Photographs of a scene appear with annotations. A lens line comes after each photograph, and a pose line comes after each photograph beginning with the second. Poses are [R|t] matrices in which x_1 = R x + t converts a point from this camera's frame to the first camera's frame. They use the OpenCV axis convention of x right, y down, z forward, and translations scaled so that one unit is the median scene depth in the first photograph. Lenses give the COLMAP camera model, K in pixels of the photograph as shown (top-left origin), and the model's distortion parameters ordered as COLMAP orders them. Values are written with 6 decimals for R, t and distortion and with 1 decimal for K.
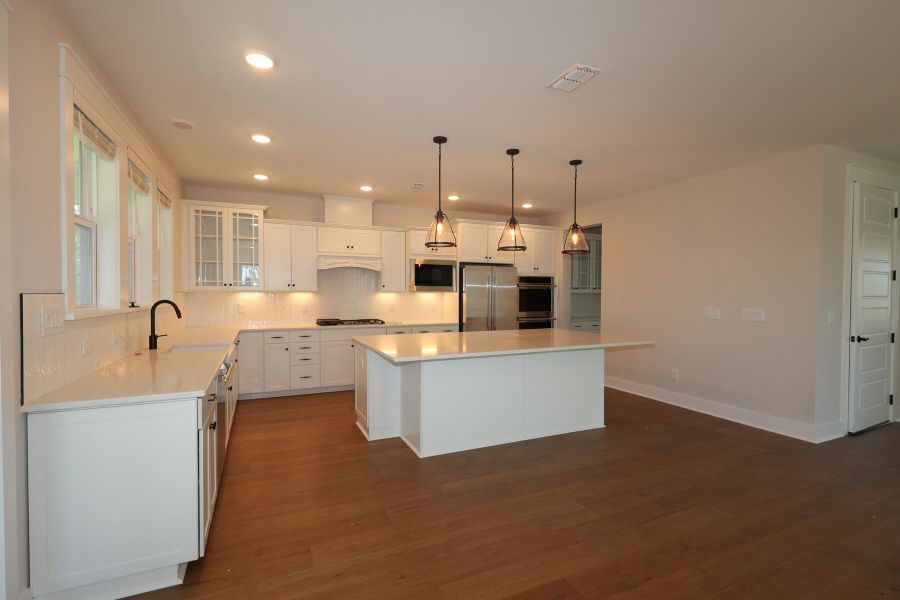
lens RADIAL K [[415.1, 0, 450.0], [0, 415.1, 300.0], [0, 0, 1]] dist [-0.000921, -0.000115]
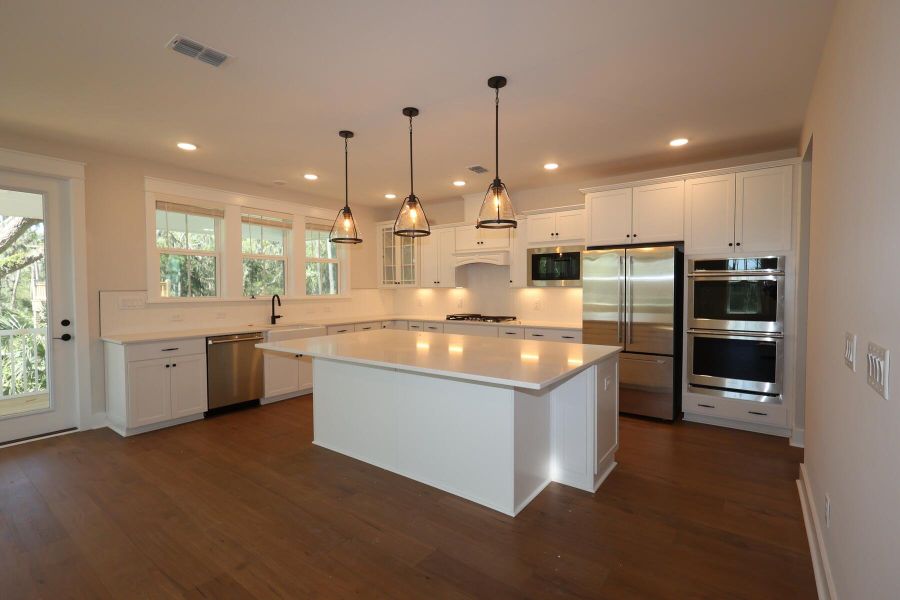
lens RADIAL K [[415.1, 0, 450.0], [0, 415.1, 300.0], [0, 0, 1]] dist [-0.000921, -0.000115]
pose [[0.487704, 0.020154, -0.872776, 0.602090], [-0.009917, 0.999797, 0.017546, -0.007434], [0.872953, 0.000098, 0.487805, 0.457581]]
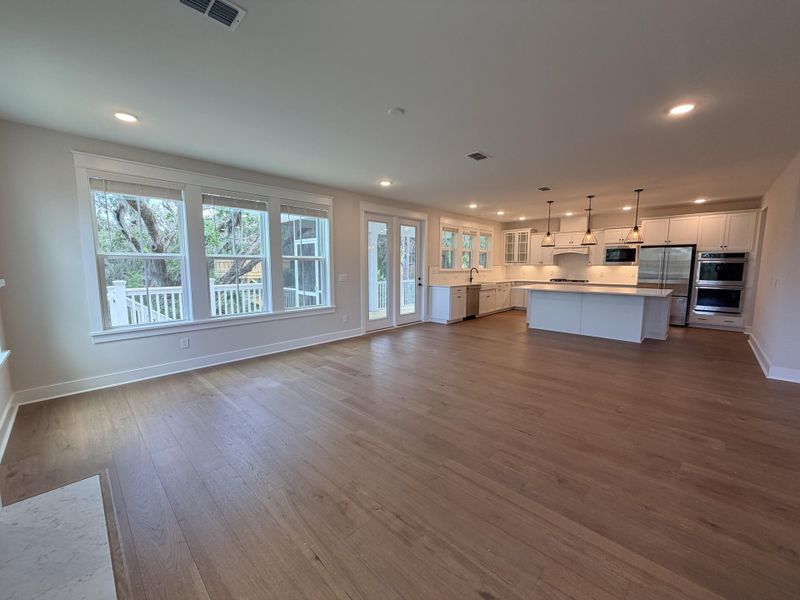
lens RADIAL K [[318.7, 0, 400.0], [0, 318.7, 300.0], [0, 0, 1]] dist [0.003359, 0.000076]
pose [[0.371831, 0.098528, -0.923057, 0.883504], [-0.015936, 0.994882, 0.099776, 0.005193], [0.928163, -0.022390, 0.371499, -0.315880]]
